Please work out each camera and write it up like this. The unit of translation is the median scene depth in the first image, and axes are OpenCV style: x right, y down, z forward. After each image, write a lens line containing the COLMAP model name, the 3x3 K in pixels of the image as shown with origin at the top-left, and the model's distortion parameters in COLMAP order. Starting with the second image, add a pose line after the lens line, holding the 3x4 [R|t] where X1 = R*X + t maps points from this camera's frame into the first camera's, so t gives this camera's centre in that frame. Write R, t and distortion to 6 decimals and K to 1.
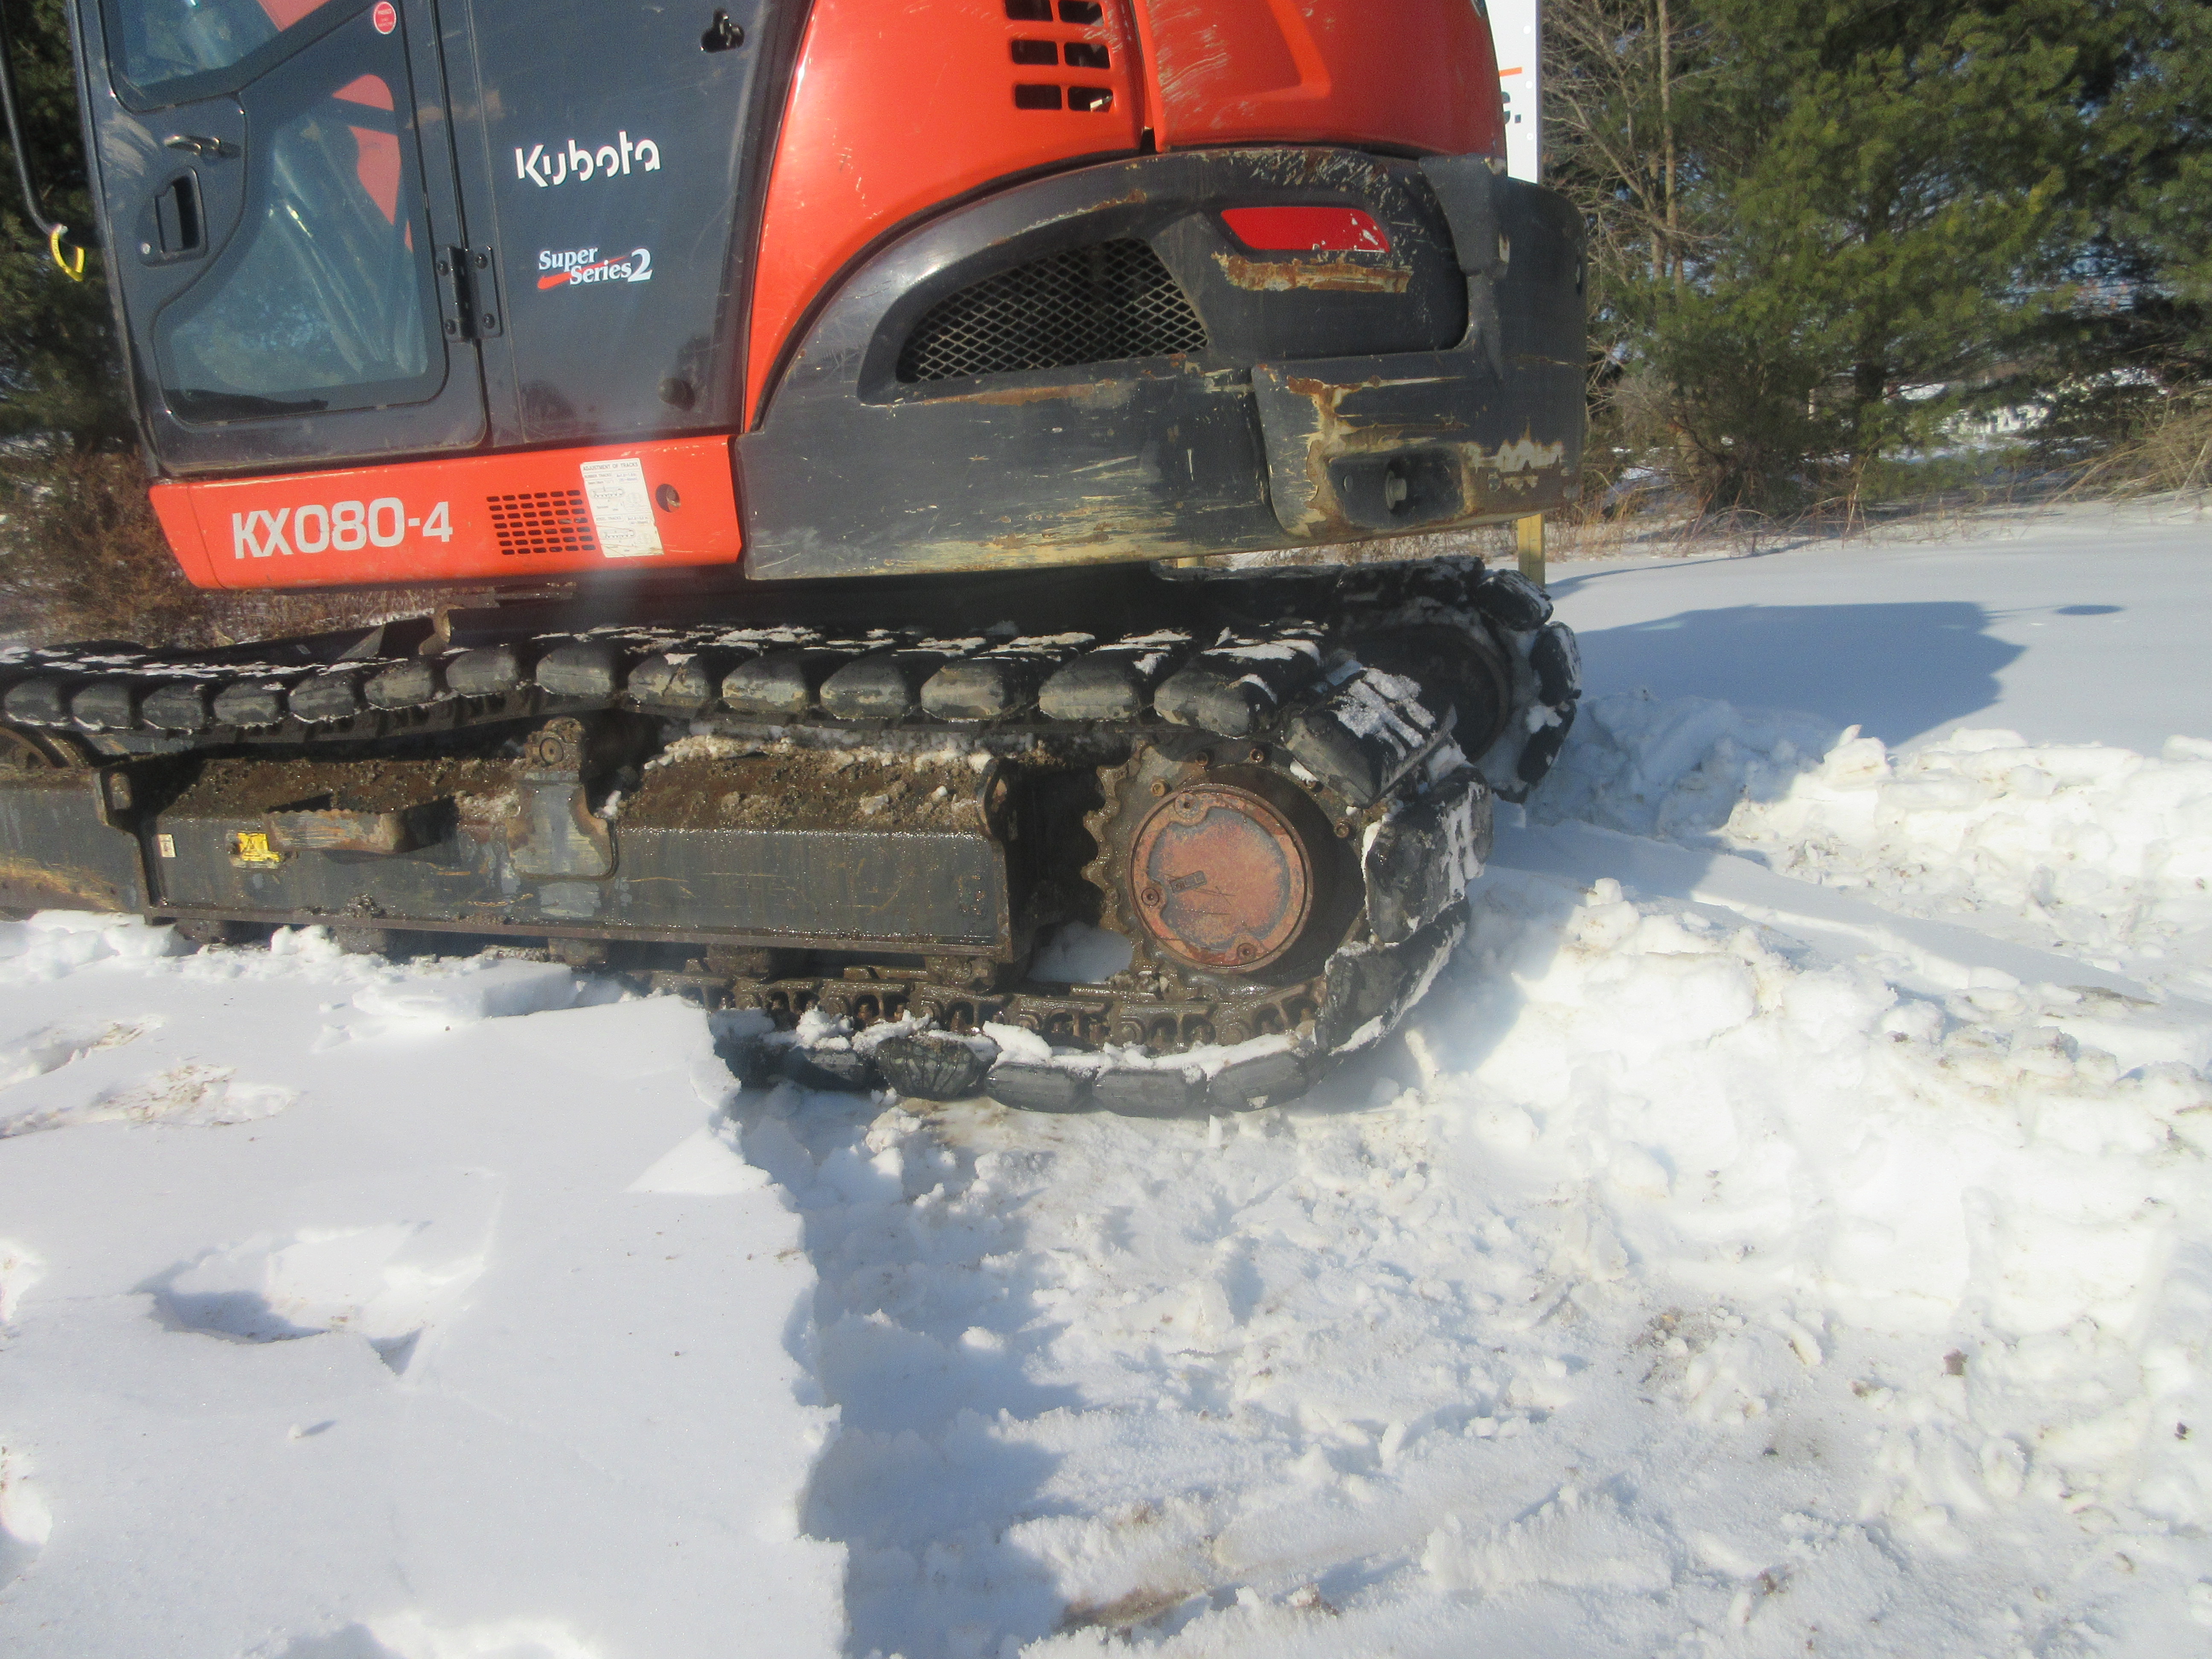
lens RADIAL K [[1626.5, 0, 1093.3], [0, 1626.5, 829.7], [0, 0, 1]] dist [-0.012958, 0.008090]
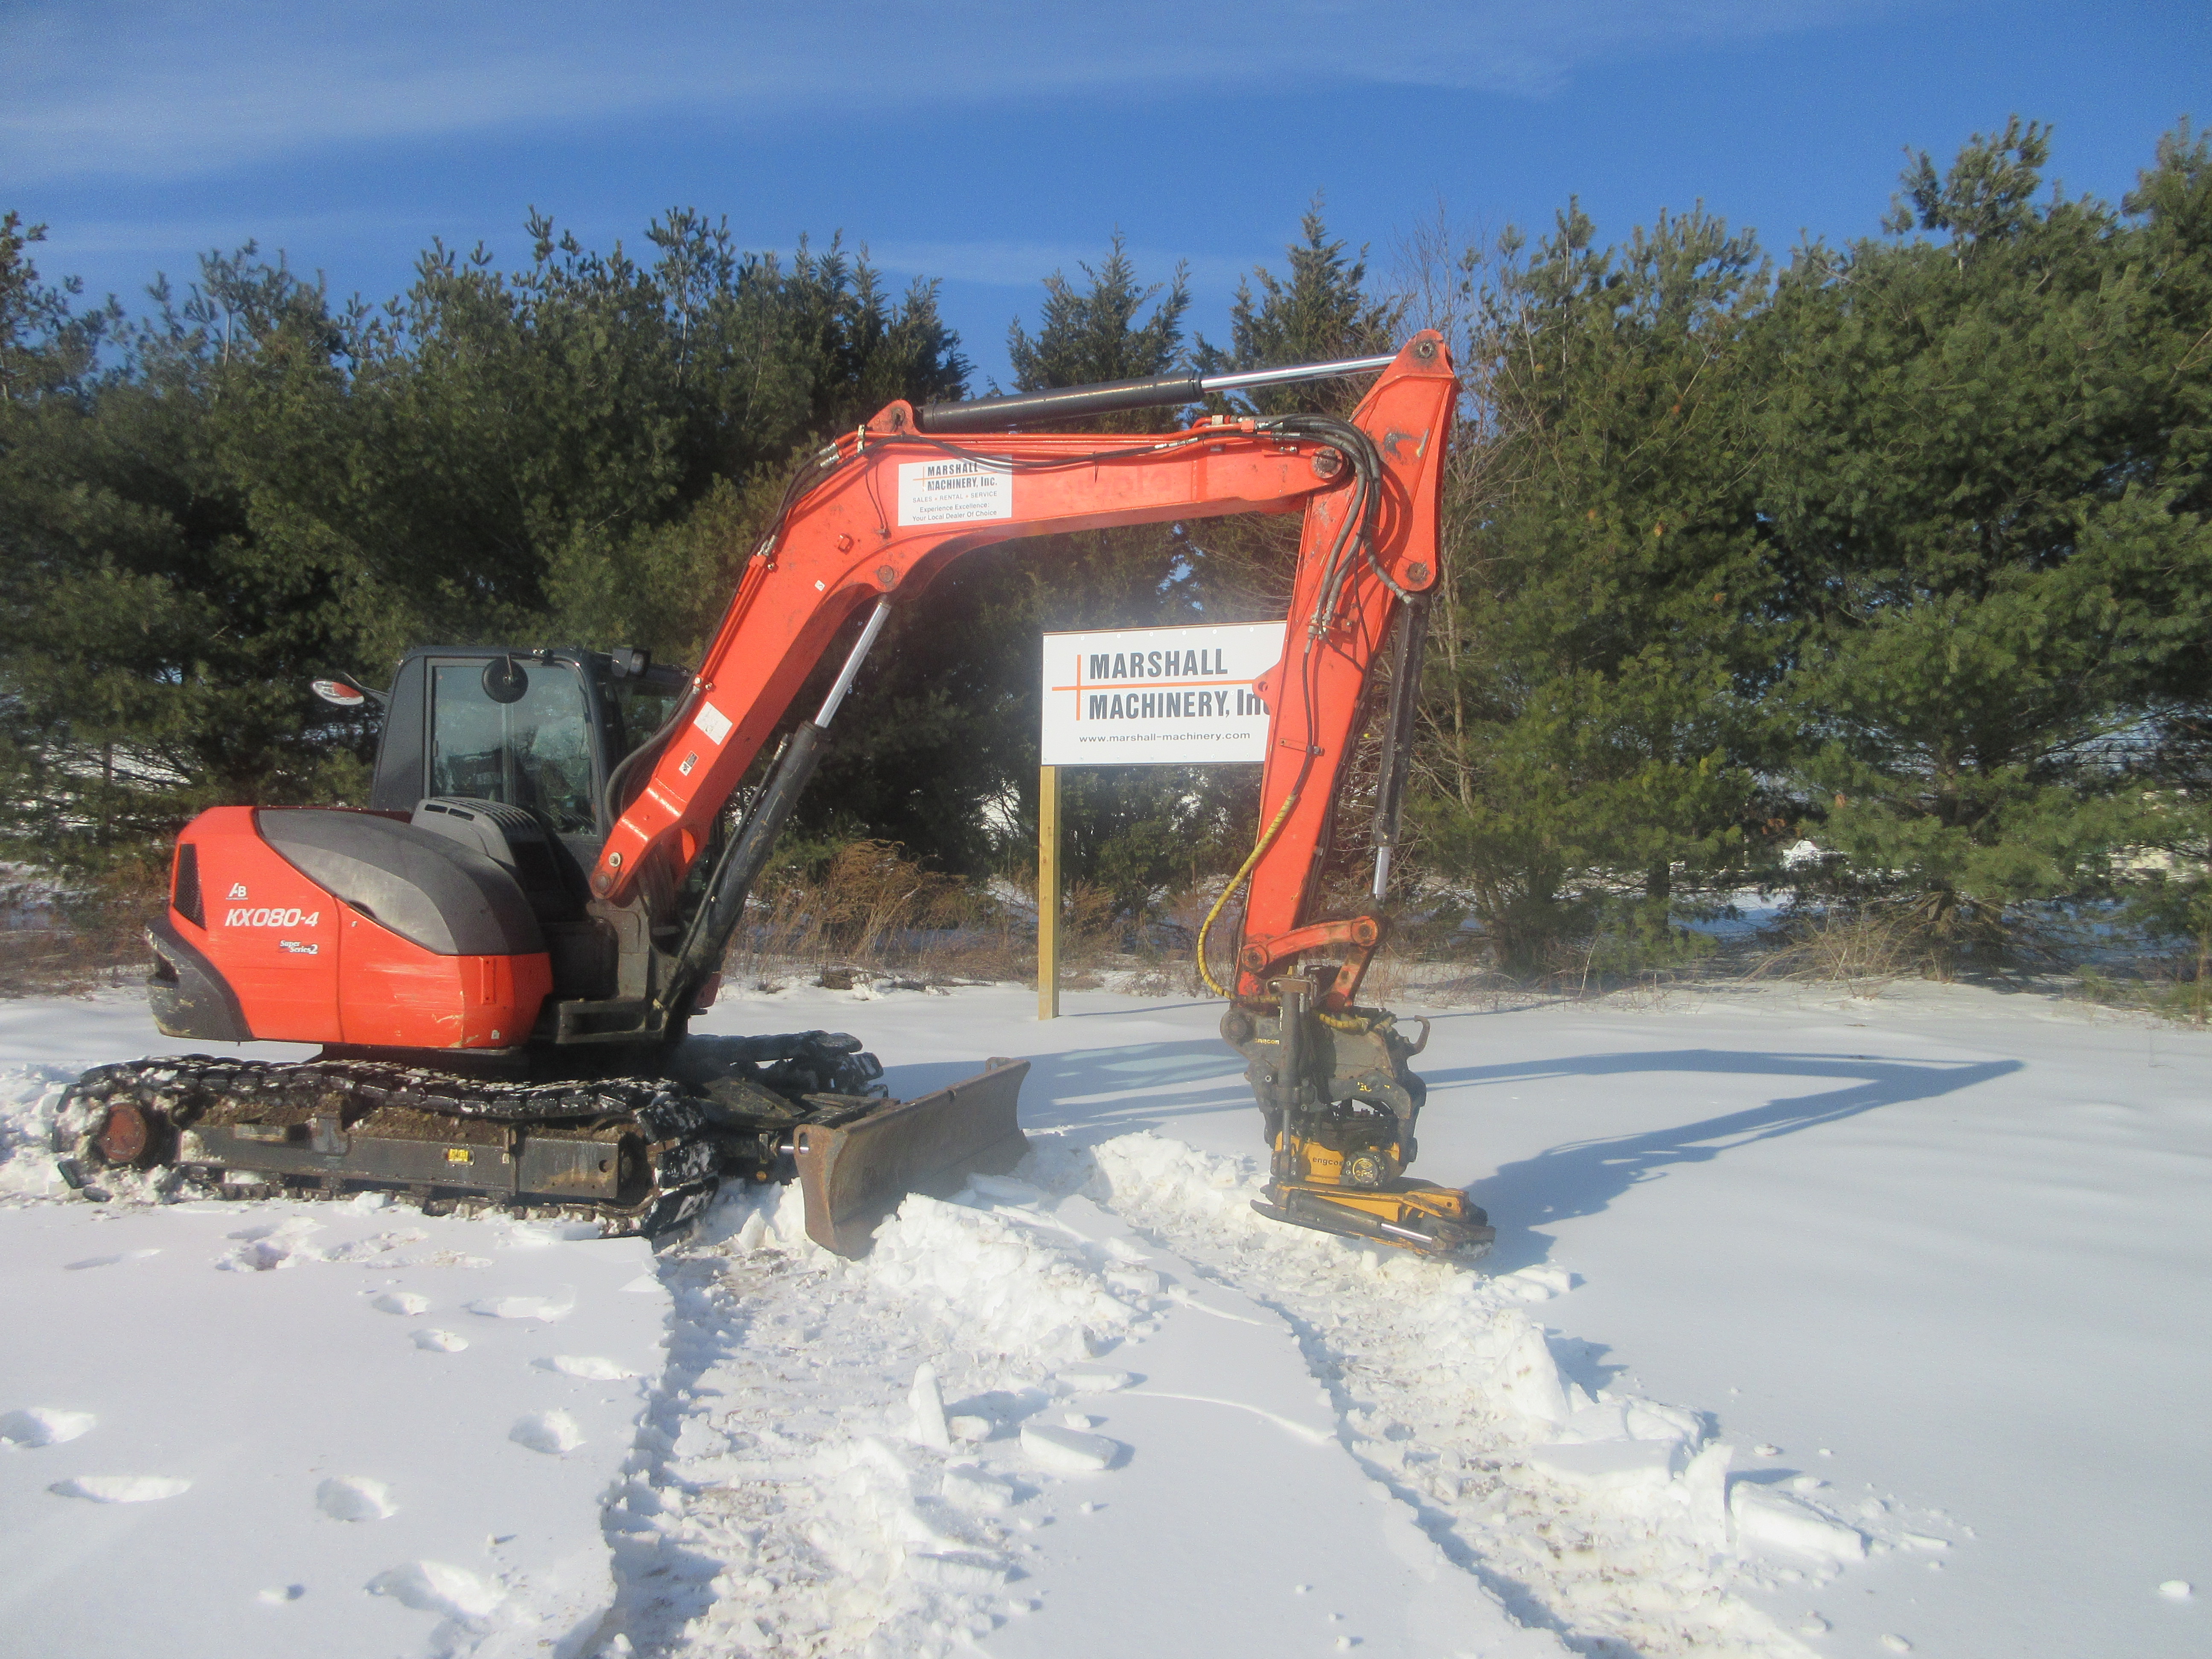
lens RADIAL K [[1632.4, 0, 1108.1], [0, 1632.4, 841.9], [0, 0, 1]] dist [-0.045765, 0.091262]
pose [[0.997227, 0.073583, 0.011149, 0.416805], [-0.069552, 0.974749, -0.212194, -0.012672], [-0.026482, 0.210830, 0.977164, -1.703393]]
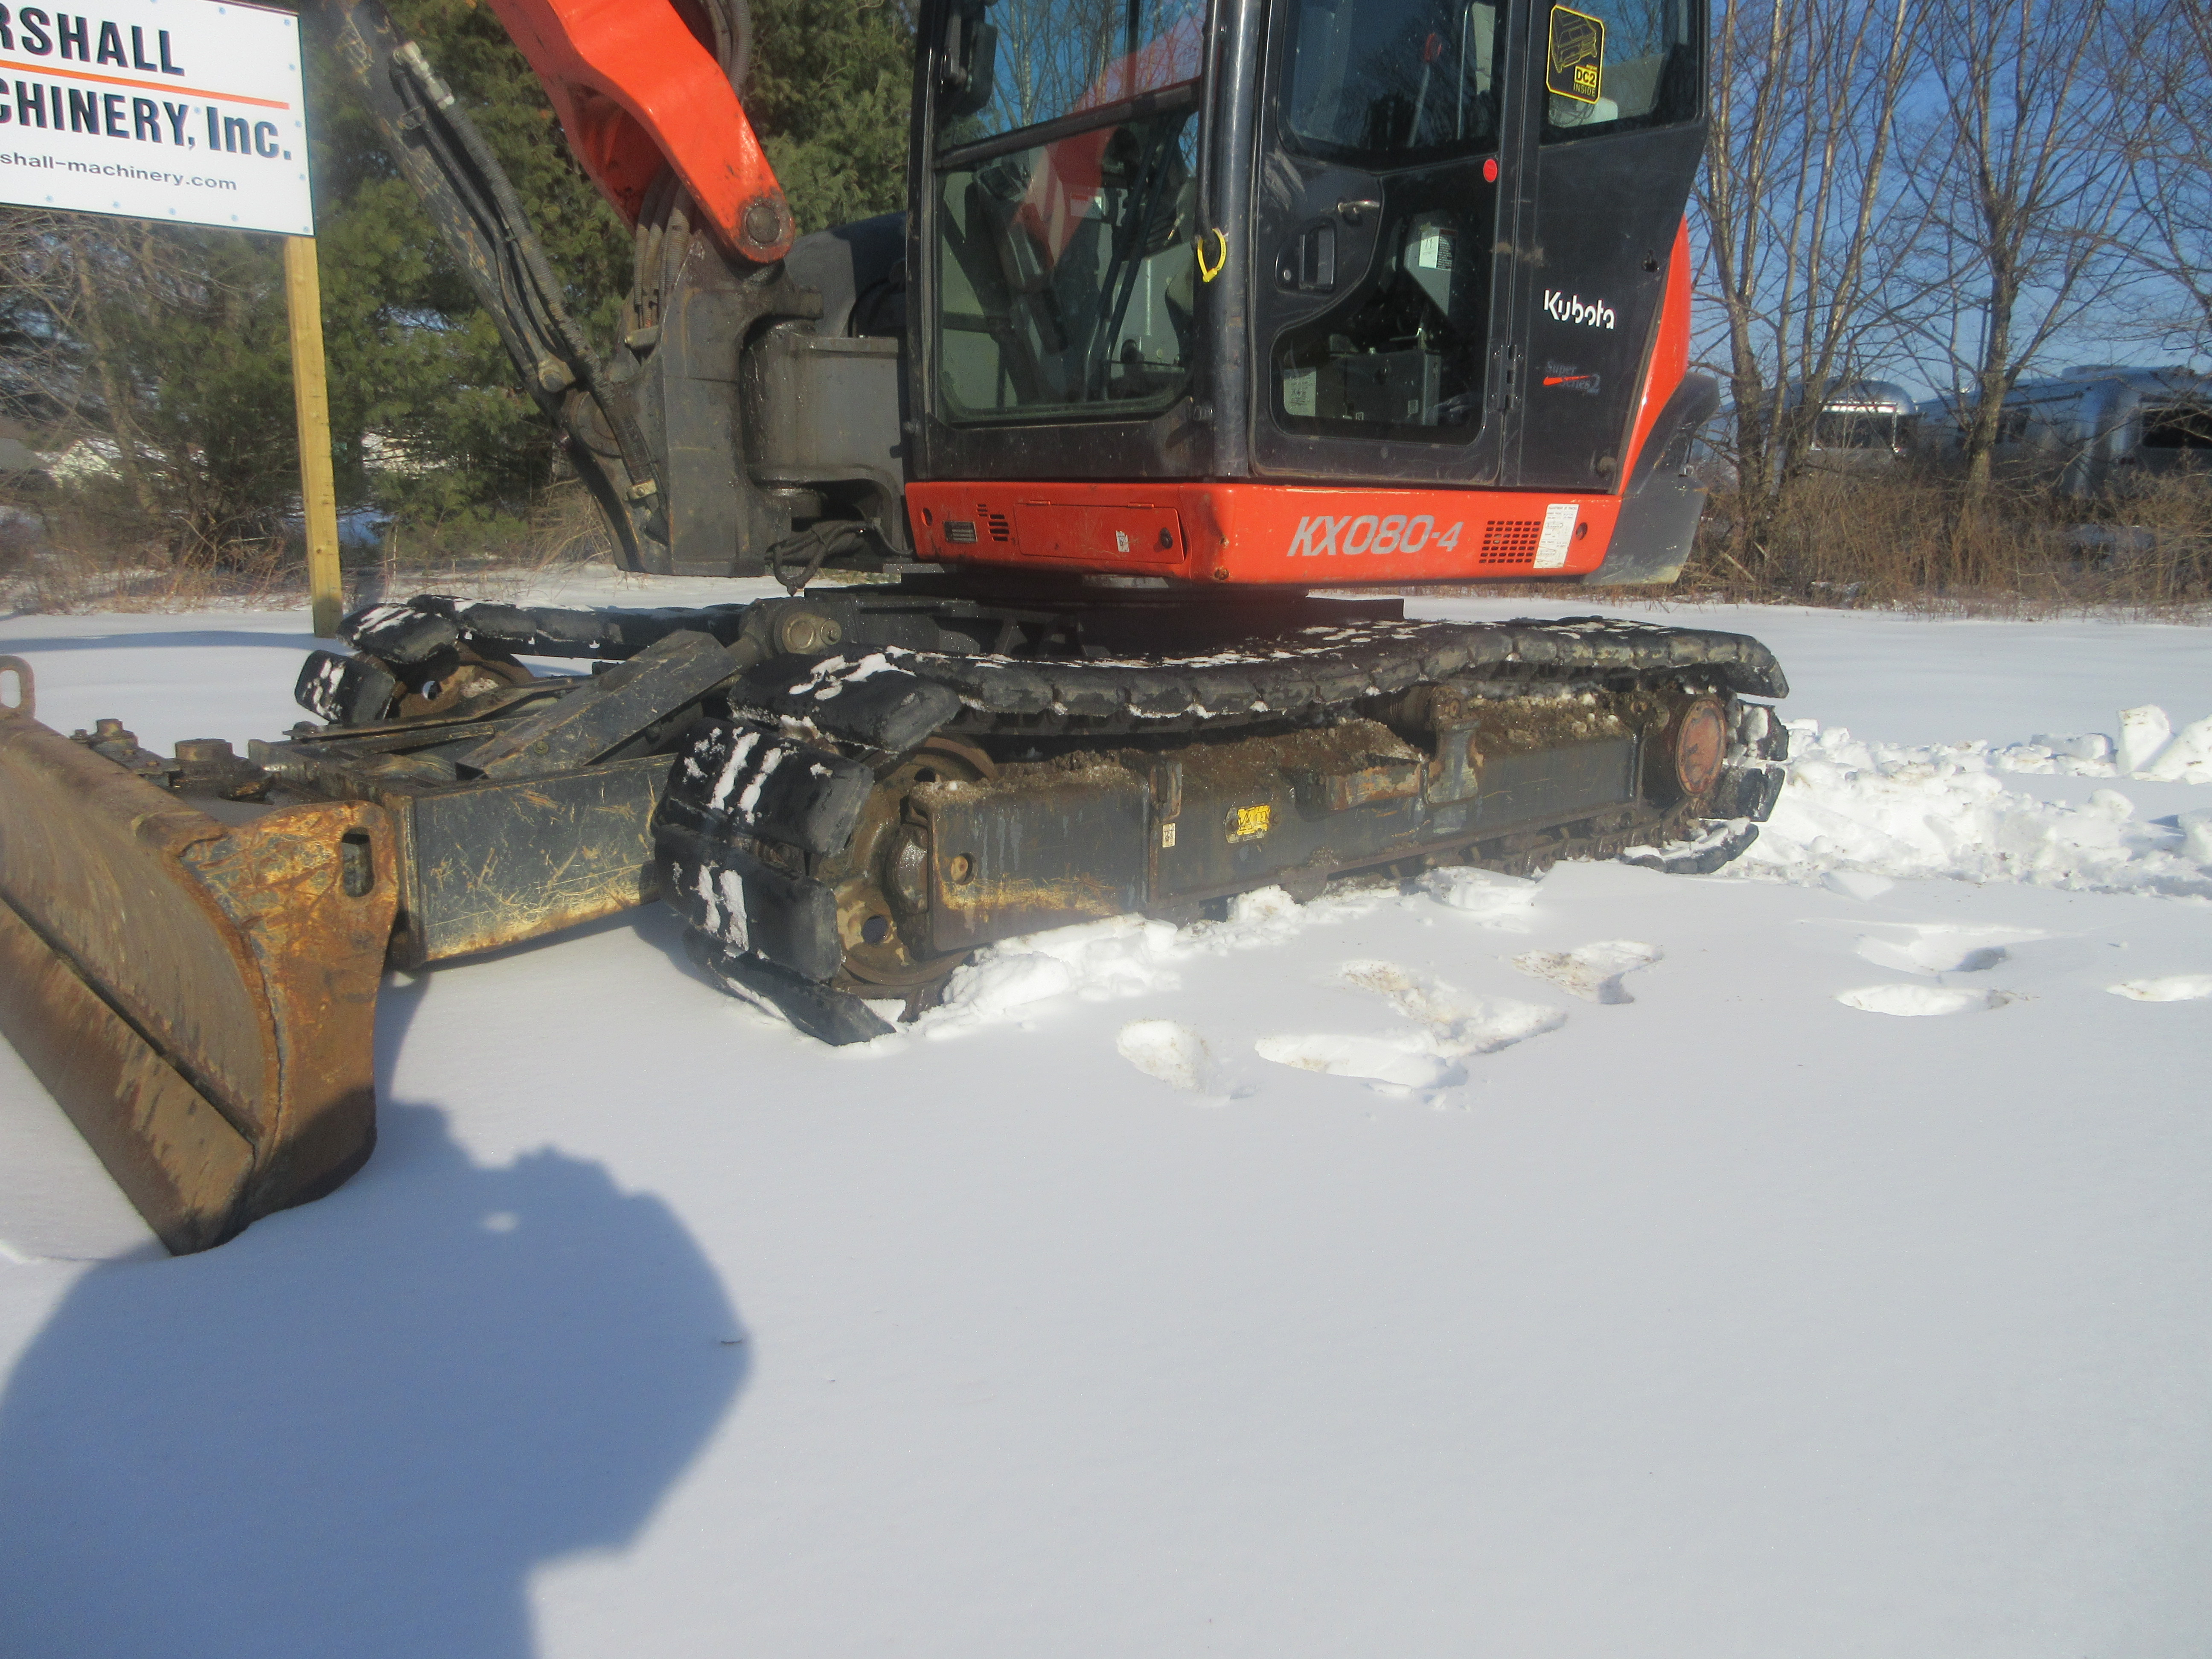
lens RADIAL K [[1635.3, 0, 1098.2], [0, 1635.3, 831.4], [0, 0, 1]] dist [0.001662, -0.009043]
pose [[0.444068, -0.104626, 0.889864, -1.853767], [0.141145, 0.988927, 0.045837, -0.056293], [-0.884806, 0.105245, 0.453918, 0.713950]]
